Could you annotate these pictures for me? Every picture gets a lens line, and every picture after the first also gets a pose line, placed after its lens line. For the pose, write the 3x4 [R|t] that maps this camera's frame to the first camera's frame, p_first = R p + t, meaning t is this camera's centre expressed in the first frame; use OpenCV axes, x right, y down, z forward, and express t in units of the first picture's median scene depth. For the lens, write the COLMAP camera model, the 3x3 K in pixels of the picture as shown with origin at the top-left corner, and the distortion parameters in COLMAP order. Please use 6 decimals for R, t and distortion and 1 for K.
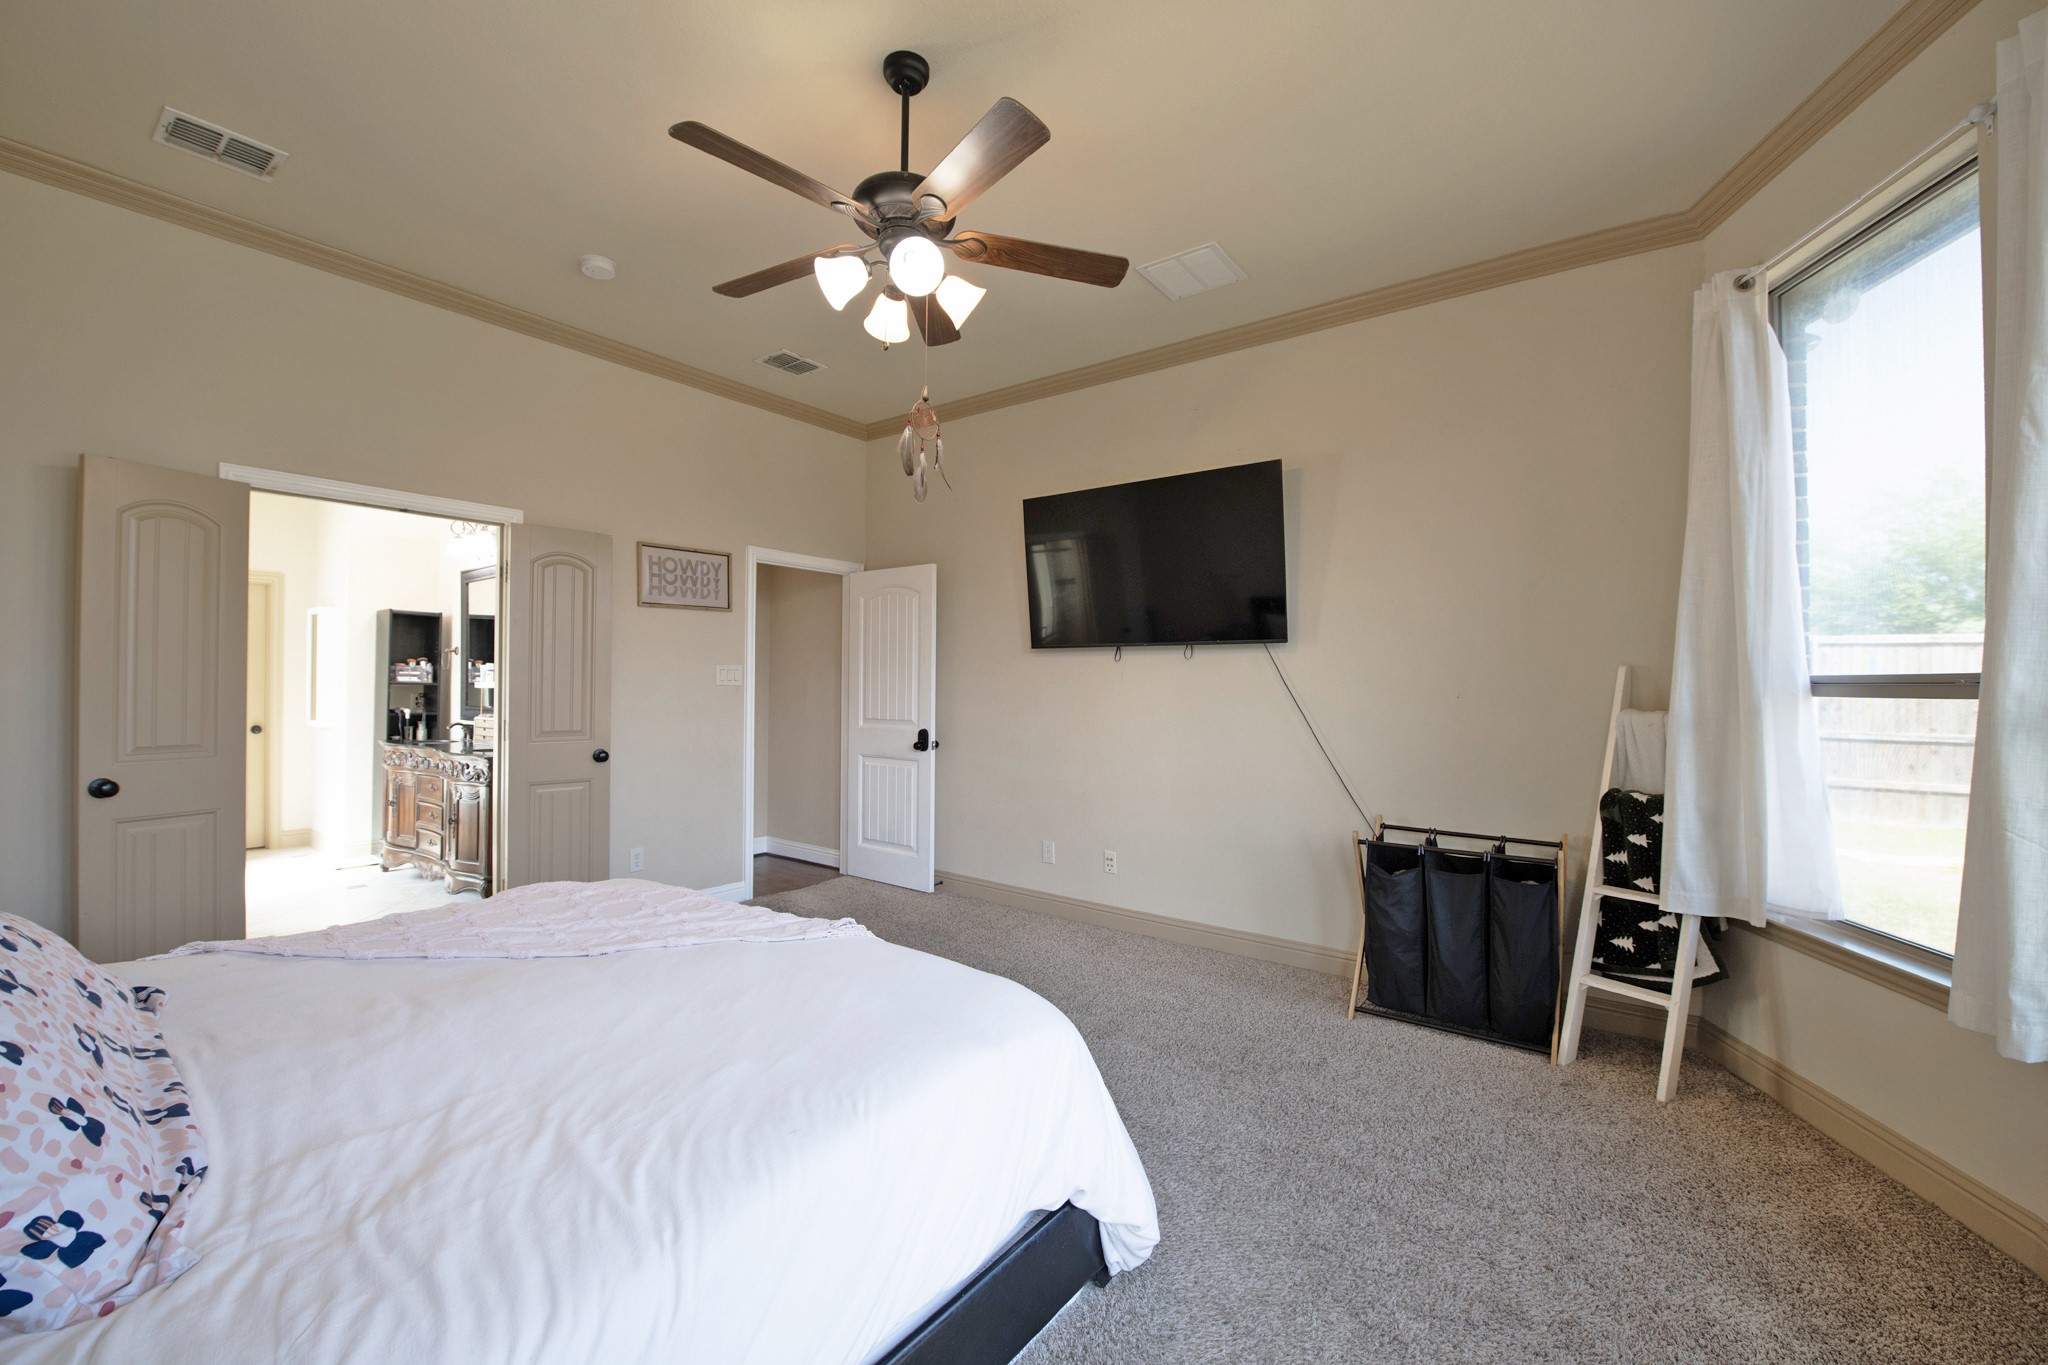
lens RADIAL K [[810.4, 0, 1025.6], [0, 810.4, 679.2], [0, 0, 1]] dist [-0.021735, -0.000485]
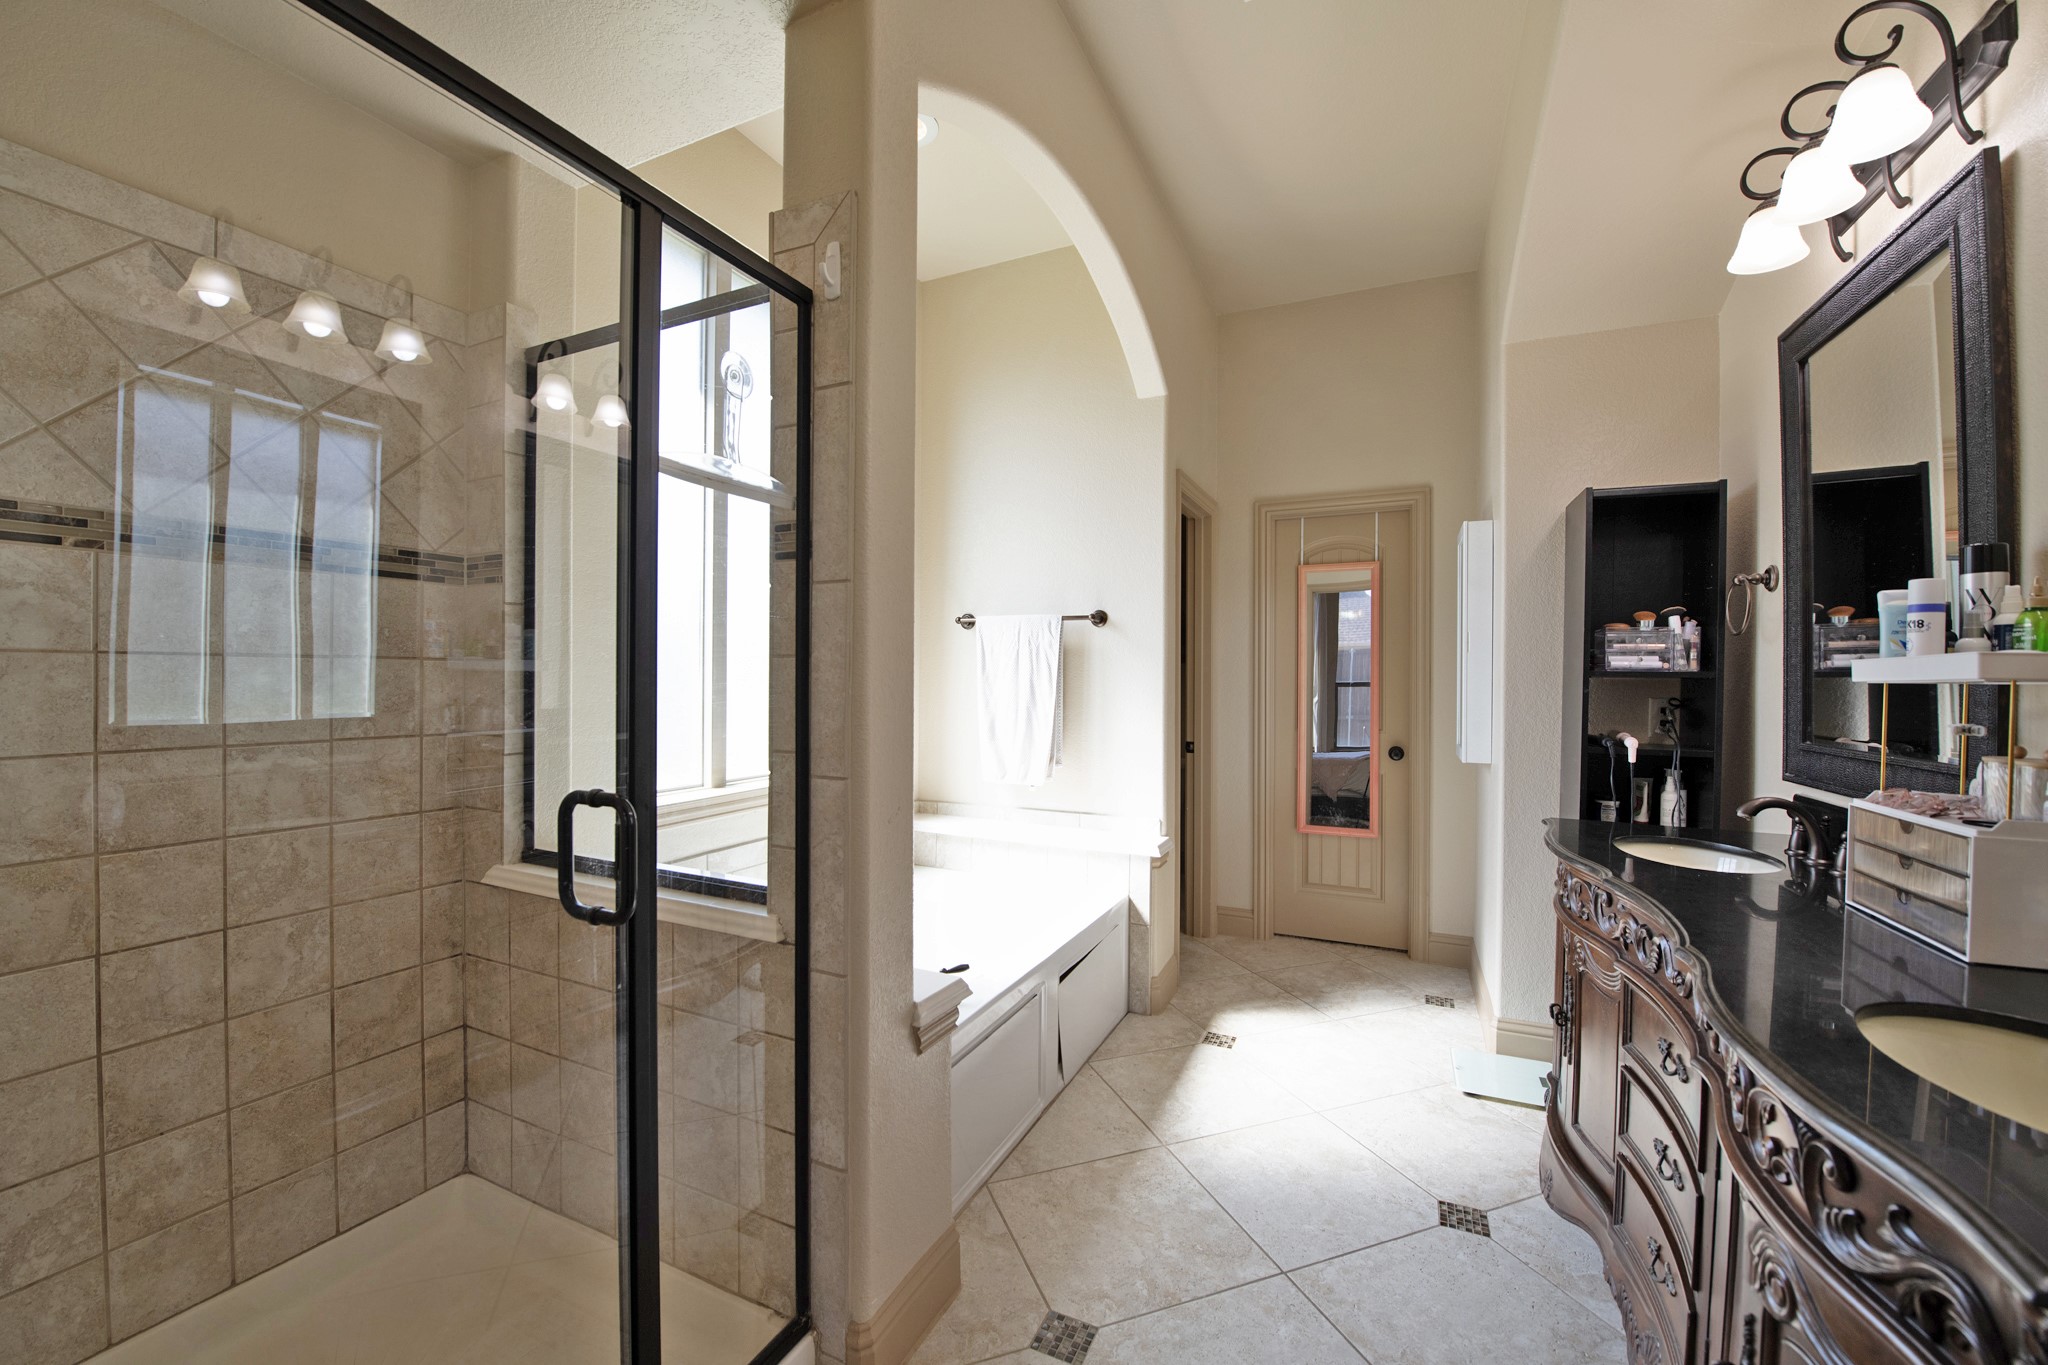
lens RADIAL K [[810.4, 0, 1015.4], [0, 810.4, 673.3], [0, 0, 1]] dist [-0.021735, -0.000485]
pose [[0.188732, -0.004593, -0.982018, -0.438836], [0.002133, 0.999989, -0.004267, 0.006507], [0.982026, -0.001289, 0.188739, 0.619740]]
